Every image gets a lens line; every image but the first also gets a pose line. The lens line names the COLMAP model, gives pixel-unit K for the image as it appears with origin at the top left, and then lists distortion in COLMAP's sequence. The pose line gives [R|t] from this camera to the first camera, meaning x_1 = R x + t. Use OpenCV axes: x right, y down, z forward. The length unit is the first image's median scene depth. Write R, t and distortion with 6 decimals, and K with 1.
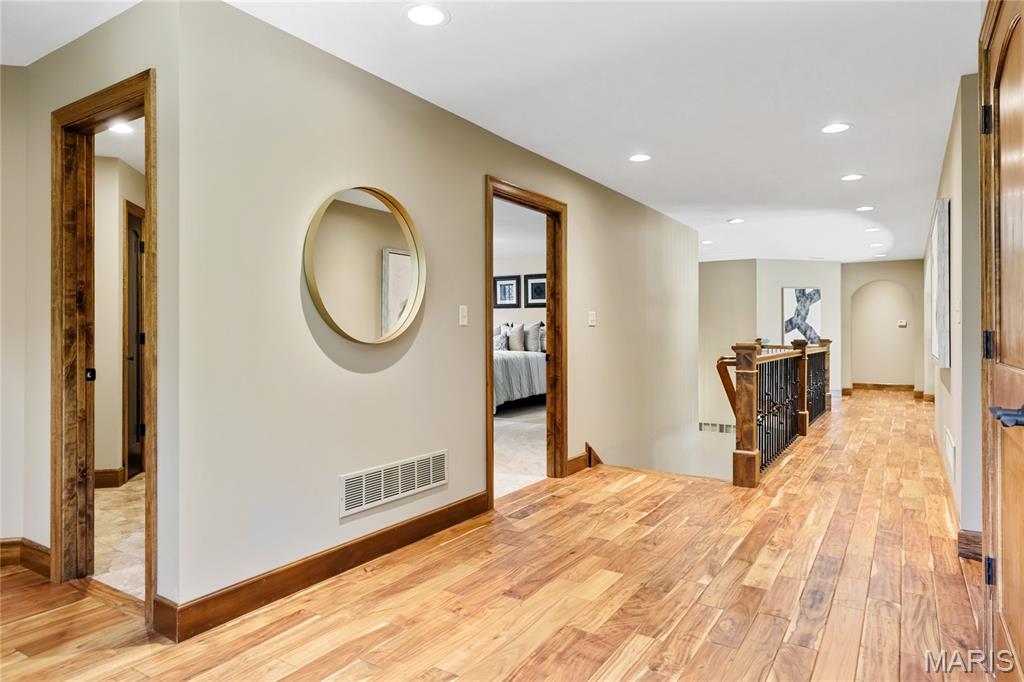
lens RADIAL K [[619.4, 0, 511.6], [0, 619.4, 339.7], [0, 0, 1]] dist [0.000092, 0.000000]
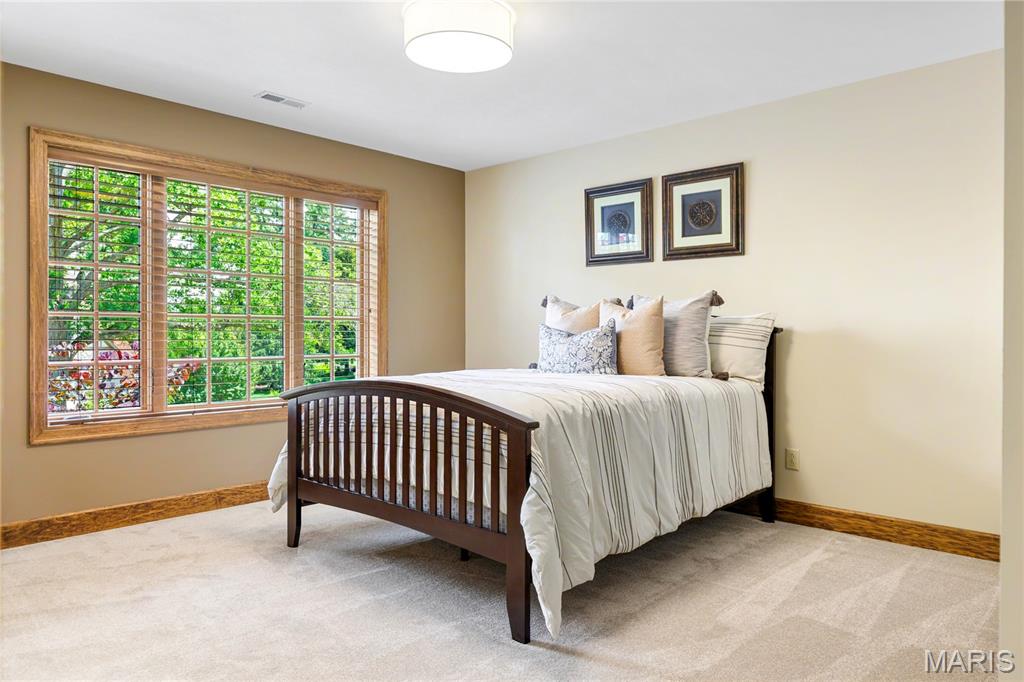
lens RADIAL K [[695.6, 0, 514.6], [0, 695.6, 337.2], [0, 0, 1]] dist [-0.002267, 0.002459]
pose [[0.984863, 0.001979, -0.173321, 0.004894], [-0.001536, 0.999995, 0.002693, -0.003993], [0.173326, -0.002386, 0.984862, 0.588186]]
